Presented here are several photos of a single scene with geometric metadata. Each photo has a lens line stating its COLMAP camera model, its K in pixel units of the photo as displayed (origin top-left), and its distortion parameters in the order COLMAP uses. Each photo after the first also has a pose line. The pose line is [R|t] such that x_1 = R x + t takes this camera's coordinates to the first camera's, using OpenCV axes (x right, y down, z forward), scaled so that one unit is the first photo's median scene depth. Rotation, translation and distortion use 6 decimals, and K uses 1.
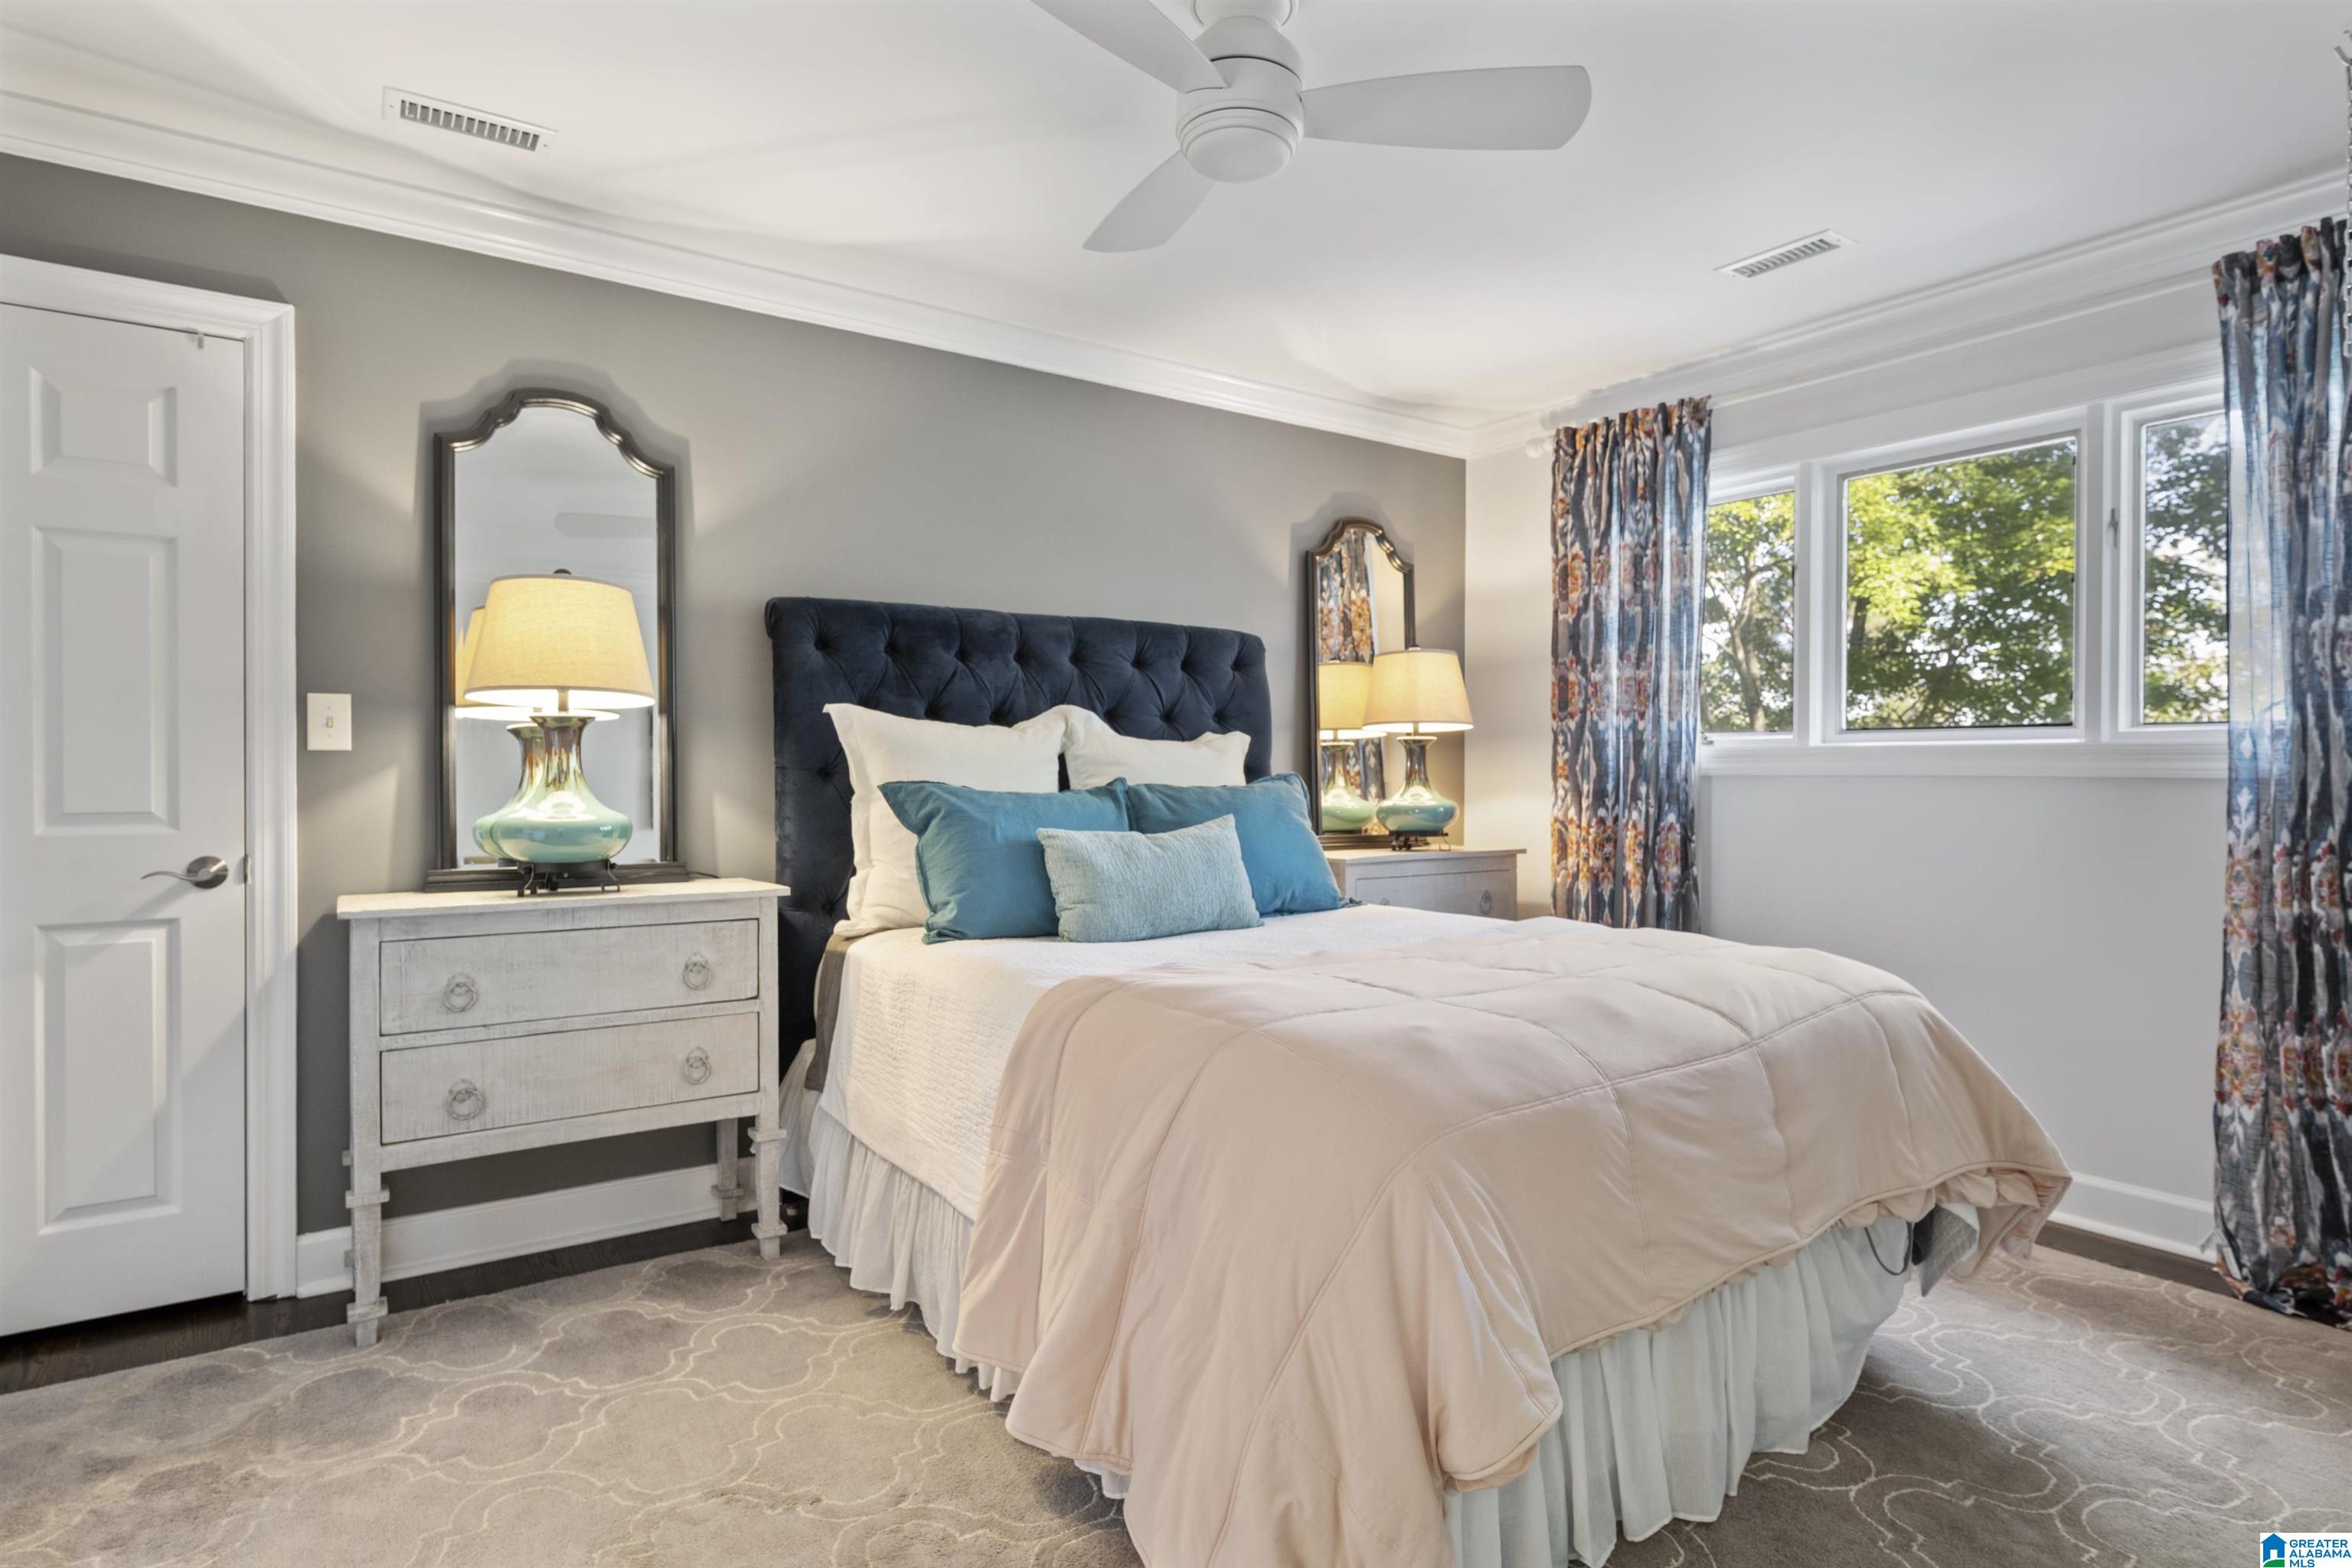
lens RADIAL K [[1255.5, 0, 1176.0], [0, 1255.5, 784.0], [0, 0, 1]] dist [-0.000676, -0.000269]
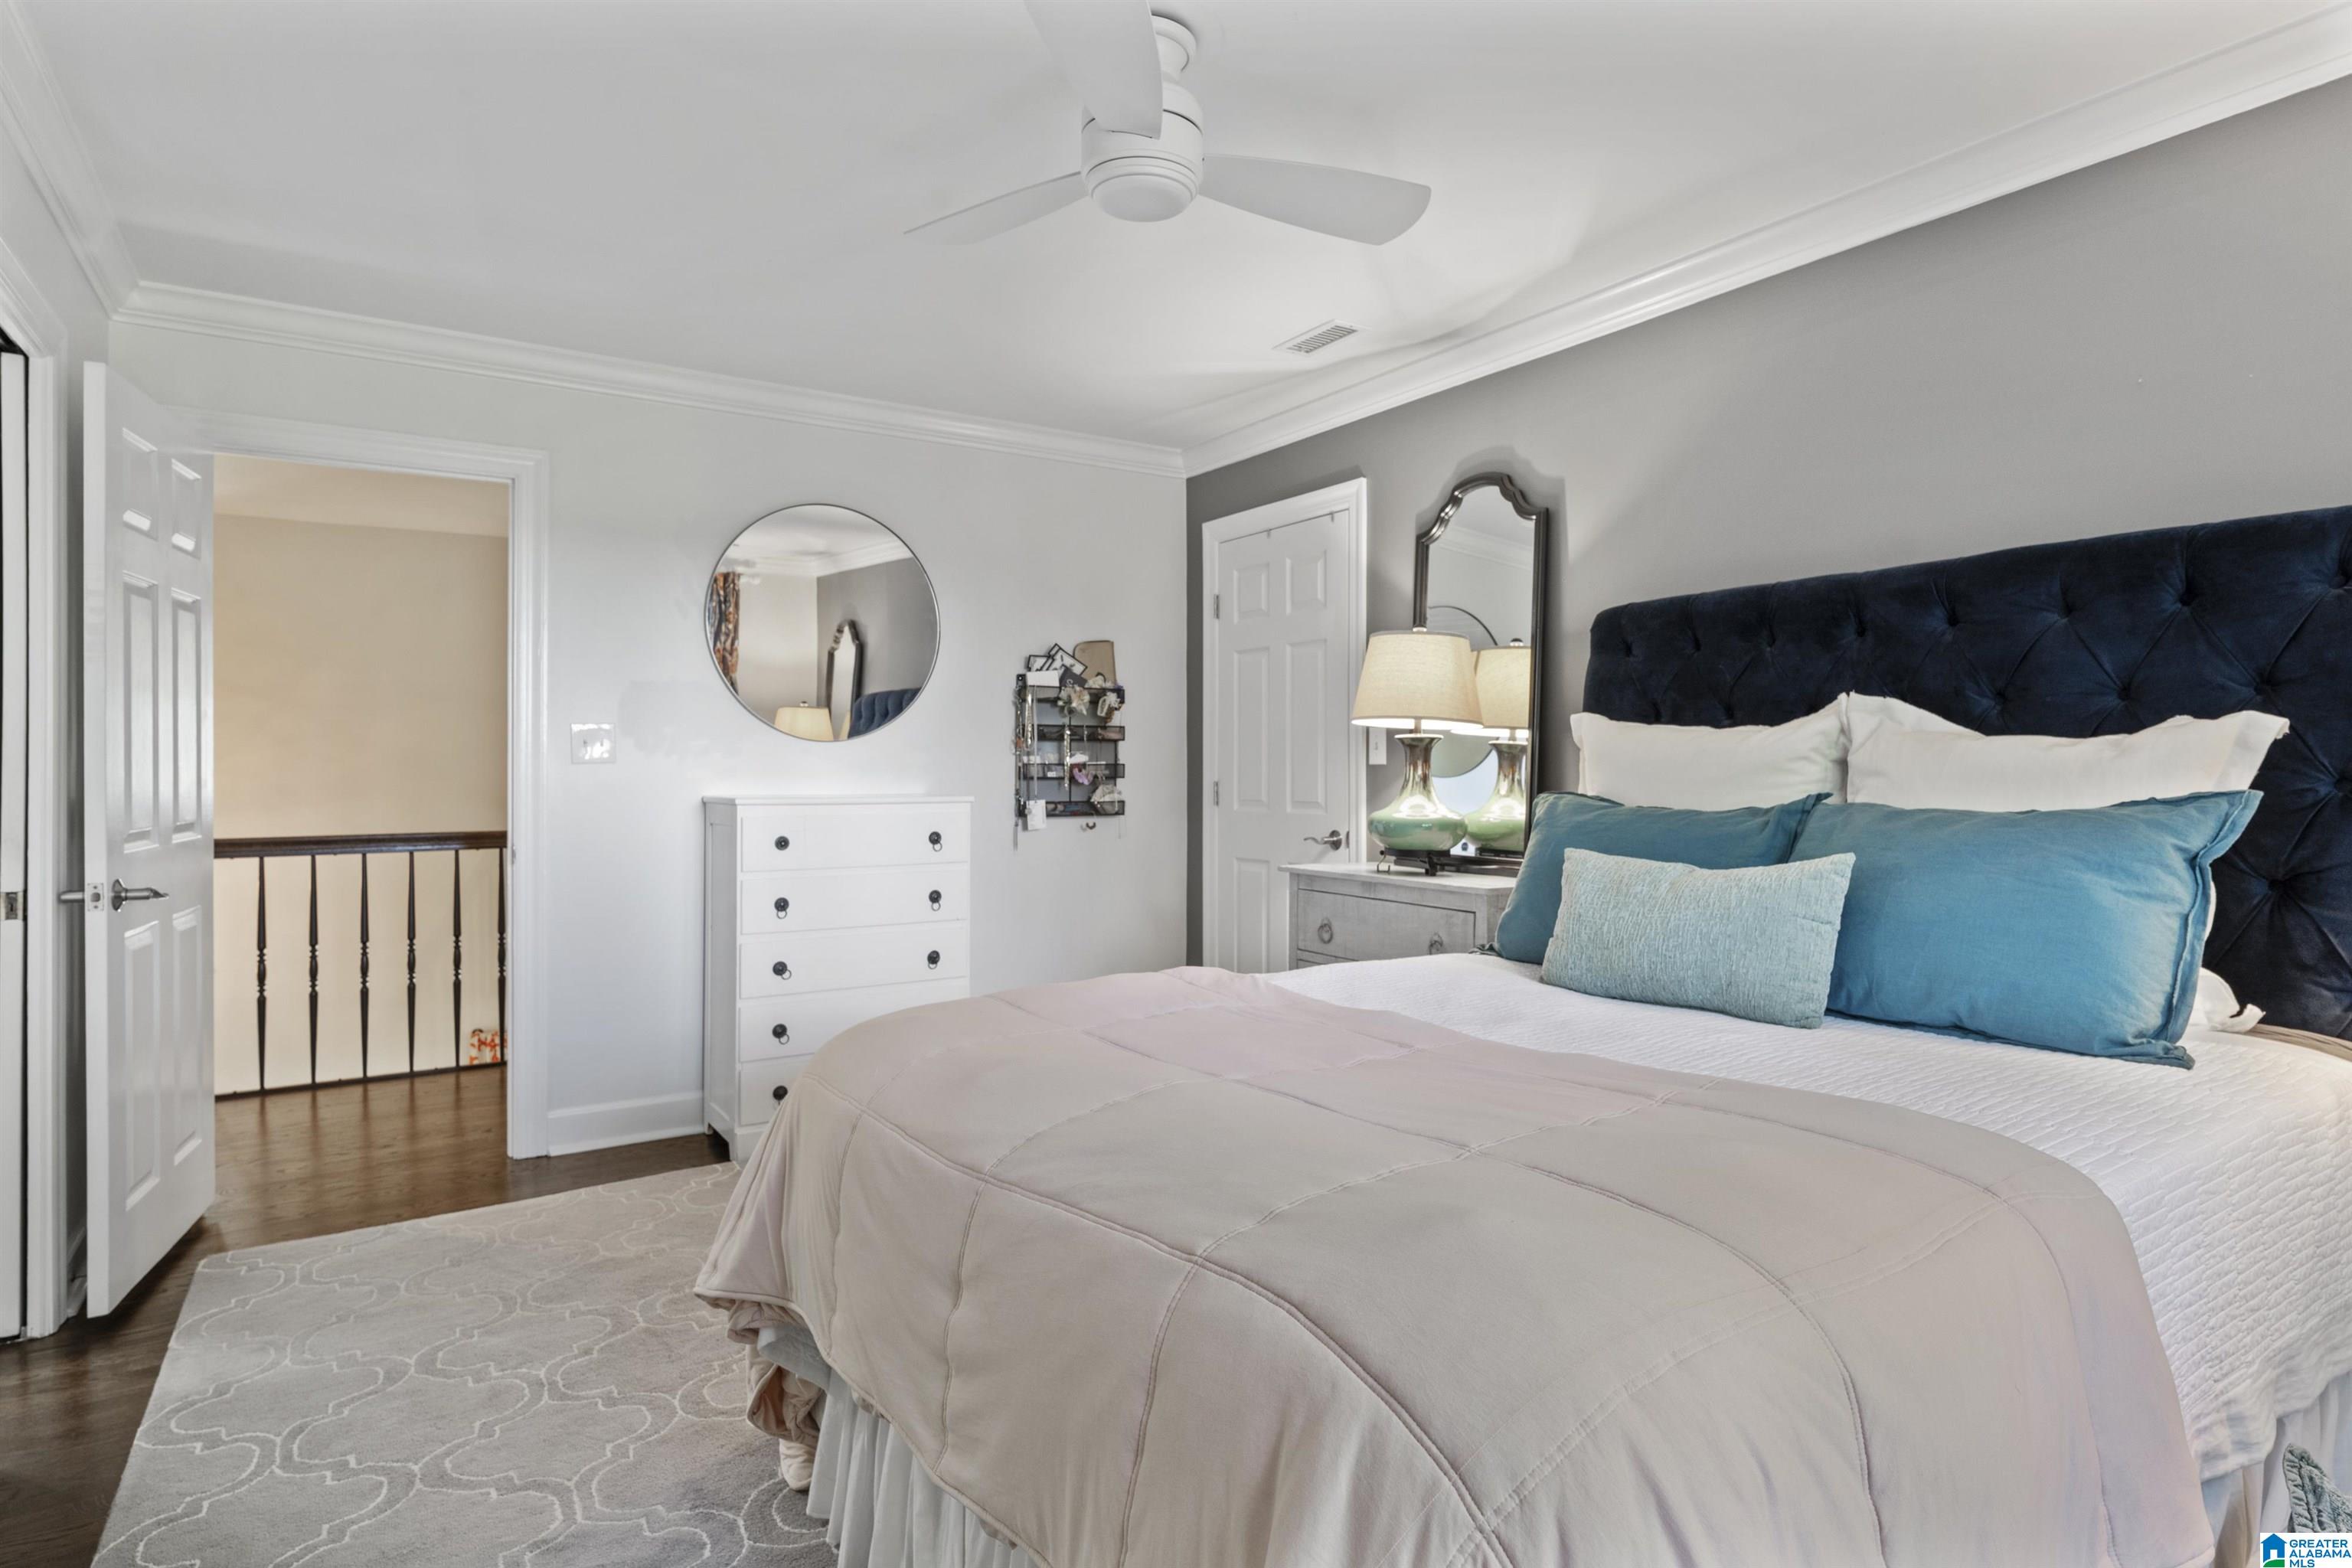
lens RADIAL K [[1255.5, 0, 1176.0], [0, 1255.5, 784.0], [0, 0, 1]] dist [-0.000676, -0.000269]
pose [[-0.040896, 0.009919, -0.999114, 0.843381], [-0.013476, 0.999854, 0.010477, -0.015991], [0.999073, 0.013892, -0.040757, 0.825088]]
